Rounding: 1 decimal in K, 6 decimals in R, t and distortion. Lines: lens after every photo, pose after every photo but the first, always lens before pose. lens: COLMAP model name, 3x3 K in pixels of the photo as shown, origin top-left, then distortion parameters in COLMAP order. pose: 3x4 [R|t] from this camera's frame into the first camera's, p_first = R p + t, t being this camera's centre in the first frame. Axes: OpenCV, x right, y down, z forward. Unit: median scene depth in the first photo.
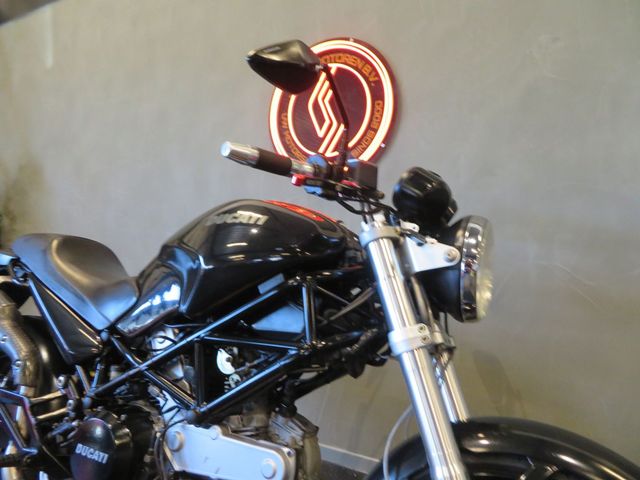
lens RADIAL K [[459.6, 0, 320.0], [0, 459.6, 240.0], [0, 0, 1]] dist [-0.003214, -0.001128]
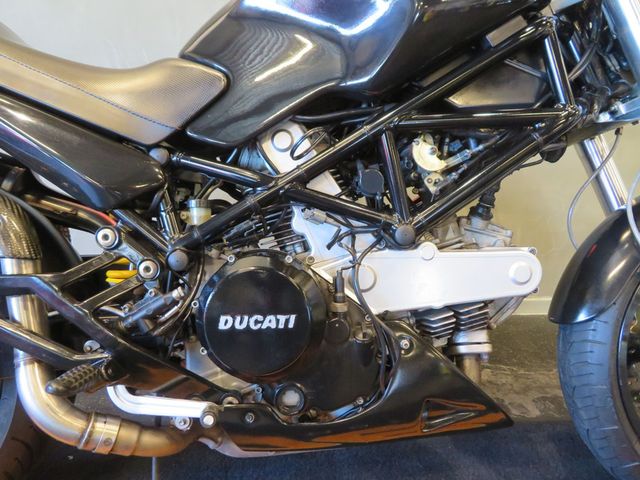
lens RADIAL K [[442.7, 0, 301.7], [0, 442.7, 240.3], [0, 0, 1]] dist [-0.004254, -0.001859]
pose [[0.871318, -0.150937, 0.466930, -0.711442], [0.035673, 0.968486, 0.246500, 0.219081], [-0.489421, -0.198123, 0.849244, 0.496949]]
